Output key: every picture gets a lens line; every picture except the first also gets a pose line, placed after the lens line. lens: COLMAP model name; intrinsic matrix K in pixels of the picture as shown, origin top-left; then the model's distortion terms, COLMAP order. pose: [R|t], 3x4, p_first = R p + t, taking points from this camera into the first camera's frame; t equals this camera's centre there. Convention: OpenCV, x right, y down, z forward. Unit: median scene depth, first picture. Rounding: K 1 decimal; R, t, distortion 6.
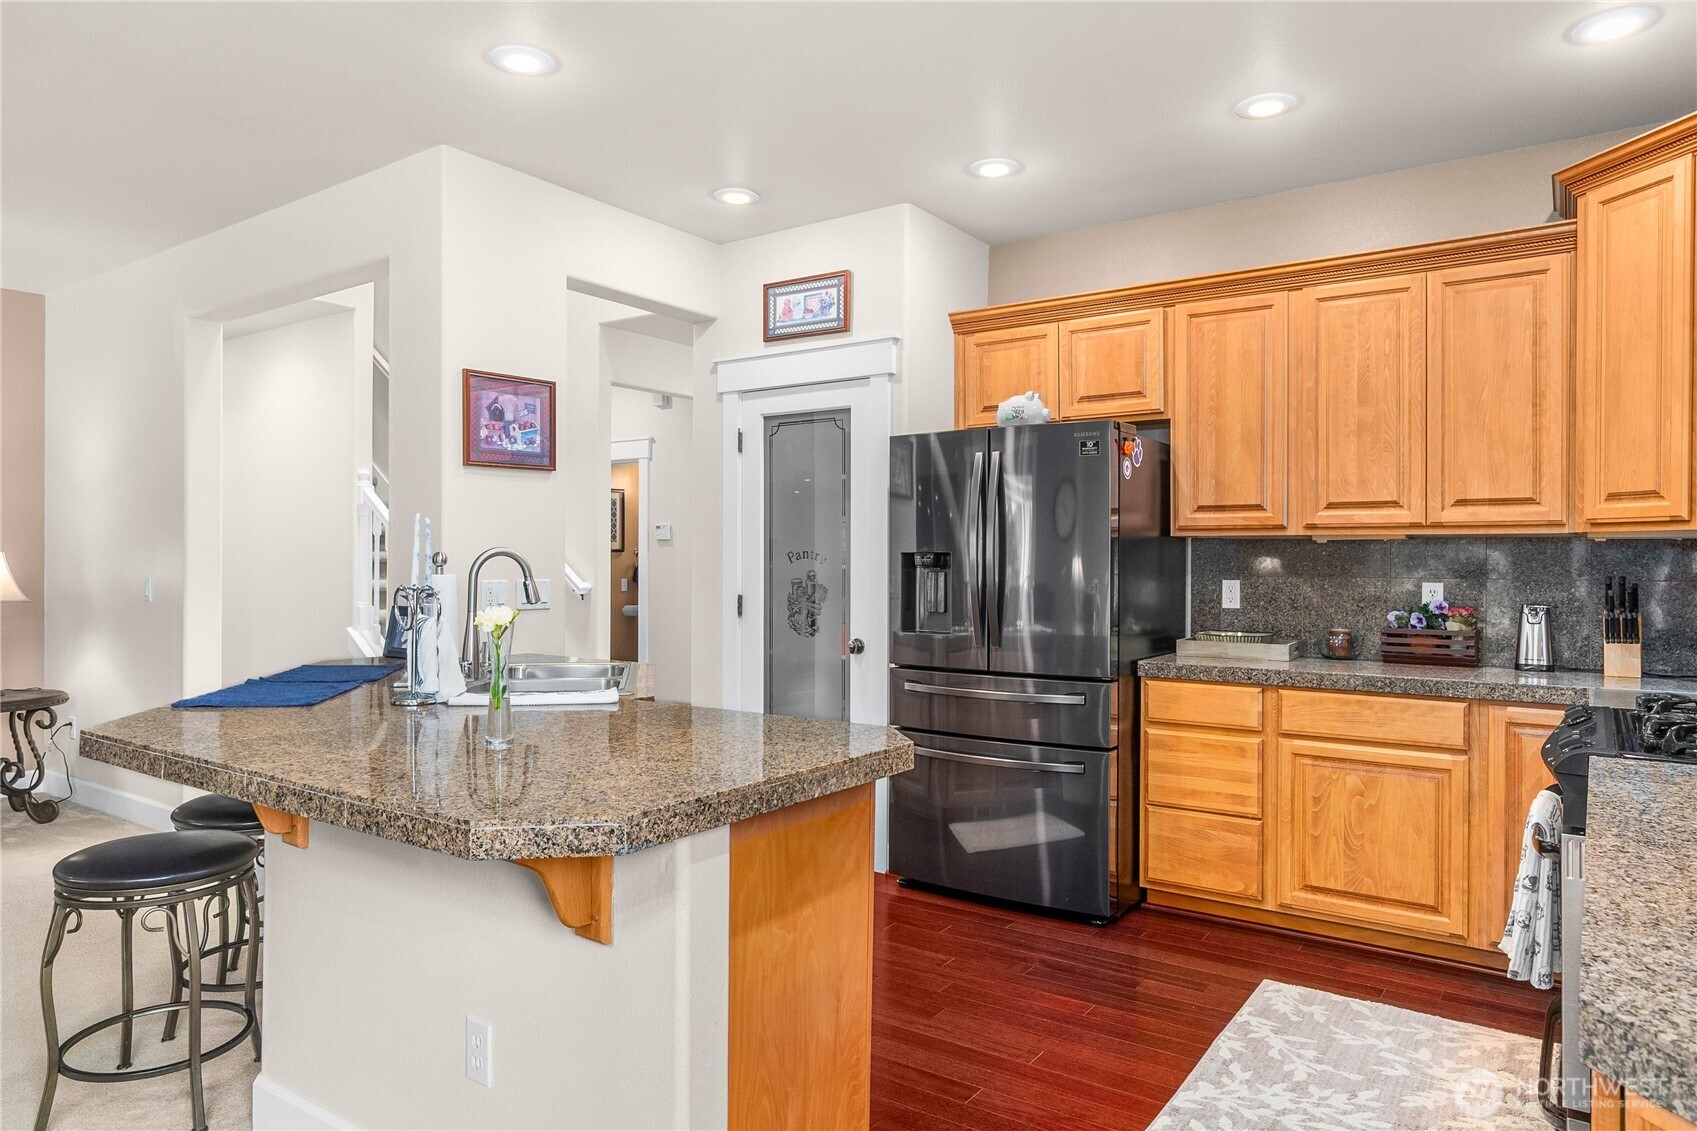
lens RADIAL K [[1072.2, 0, 820.1], [0, 1072.2, 555.0], [0, 0, 1]] dist [-0.011264, -0.003508]
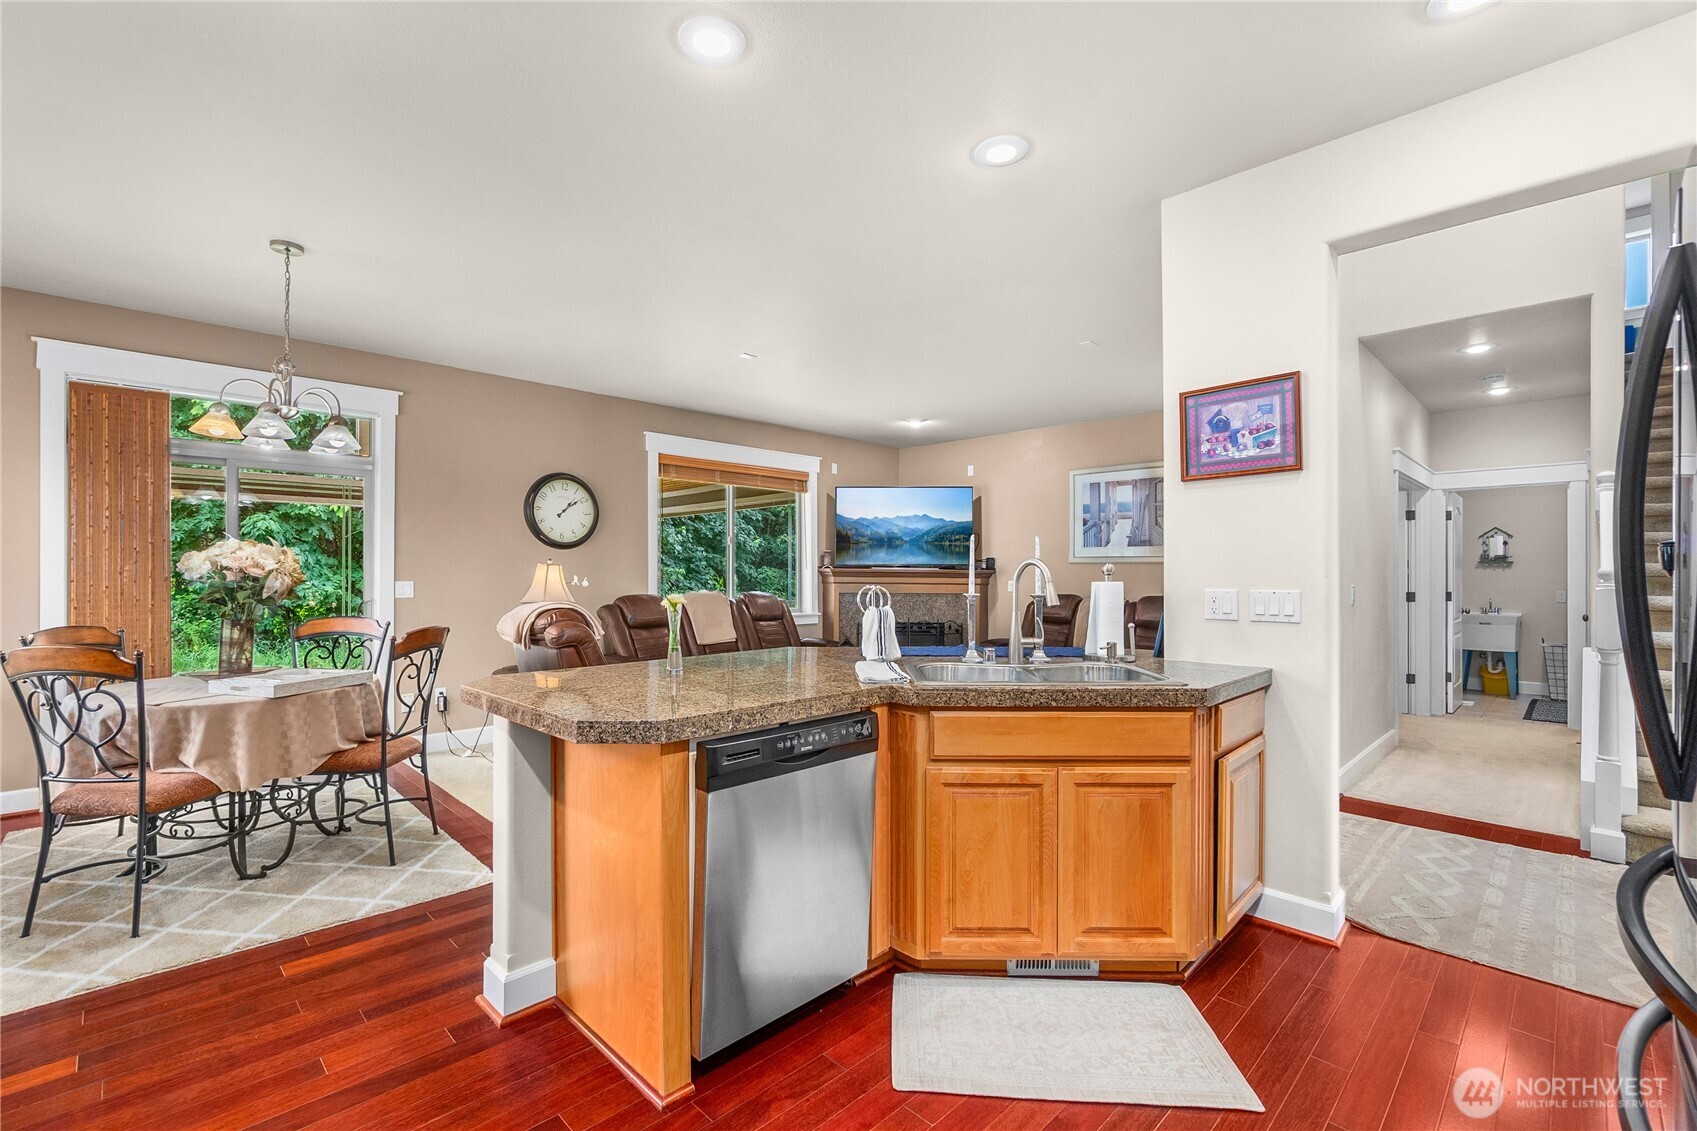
lens RADIAL K [[732.2, 0, 872.4], [0, 732.2, 573.5], [0, 0, 1]] dist [0.002581, 0.000608]
pose [[-0.126330, -0.004244, -0.991979, 0.431242], [0.007263, 0.999960, -0.005203, 0.008964], [0.991962, -0.007862, -0.126294, 0.773569]]
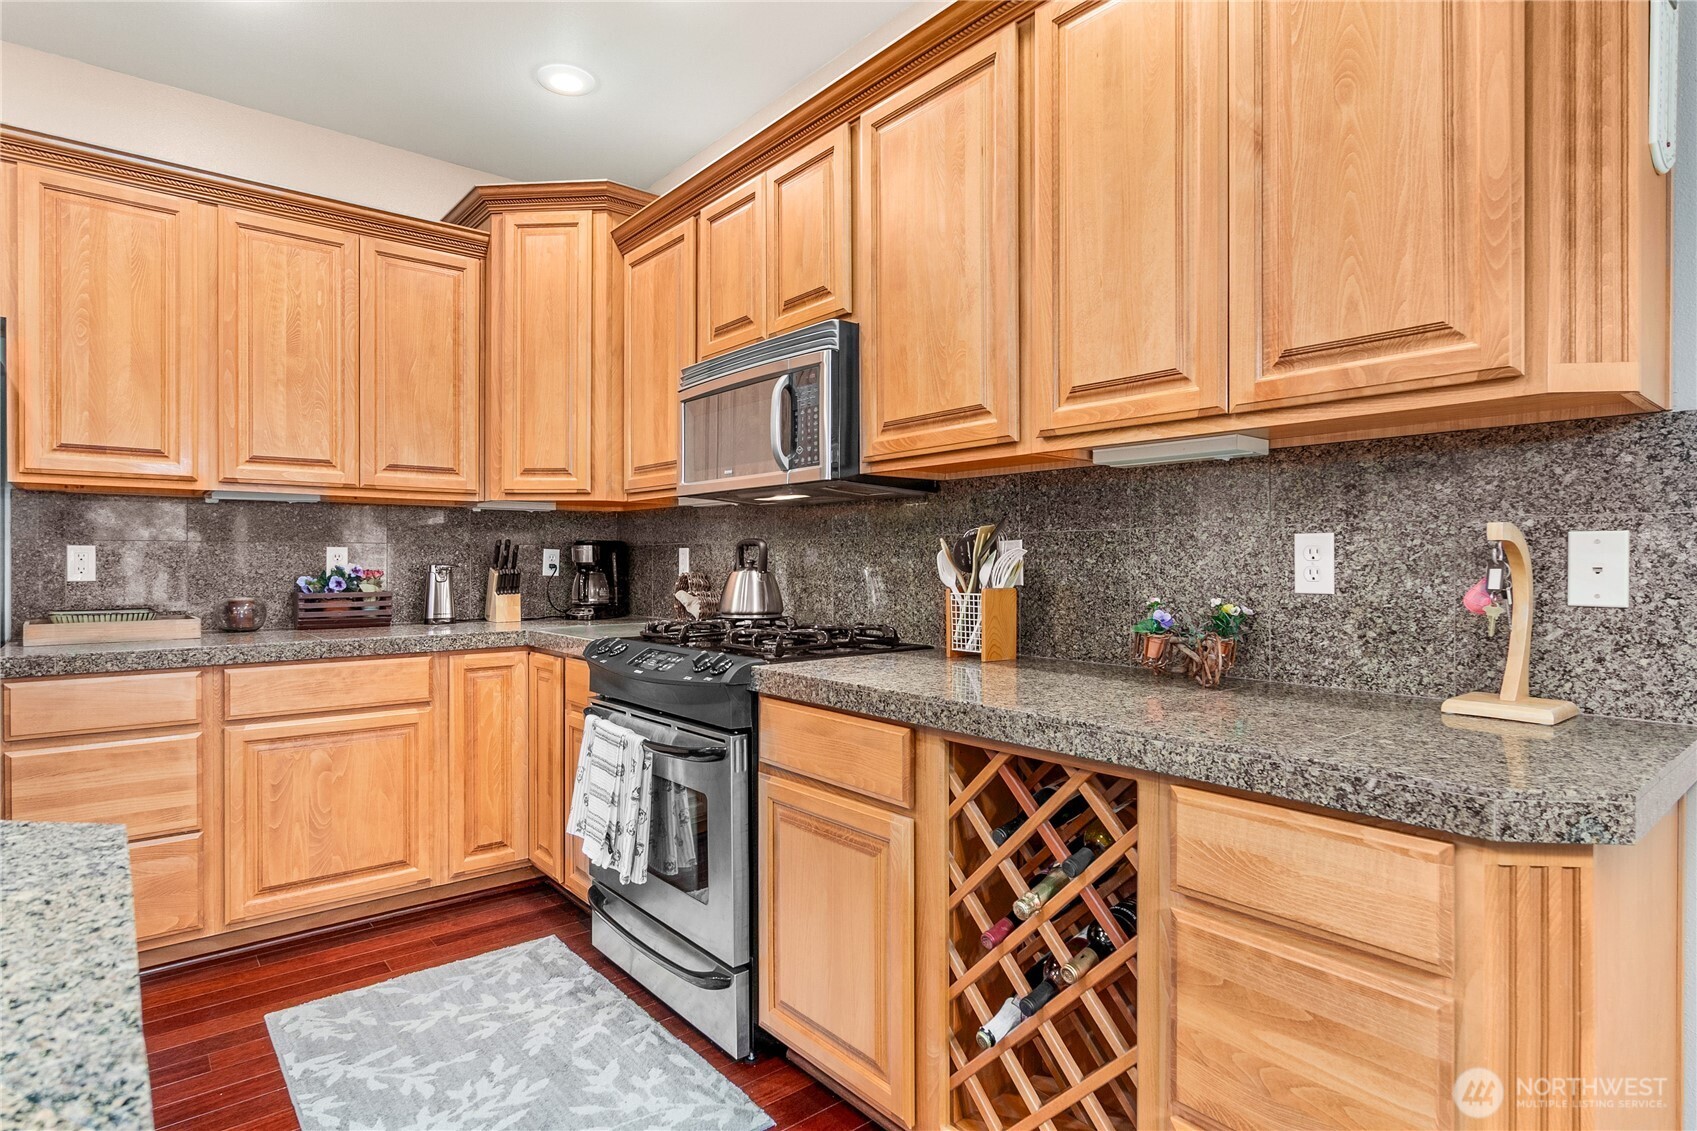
lens RADIAL K [[878.0, 0, 851.1], [0, 878.0, 558.1], [0, 0, 1]] dist [-0.000576, -0.000344]
pose [[0.249582, -0.005138, 0.968340, -0.112920], [-0.004111, 0.999971, 0.006365, 0.030578], [-0.968345, -0.005569, 0.249553, 0.338068]]
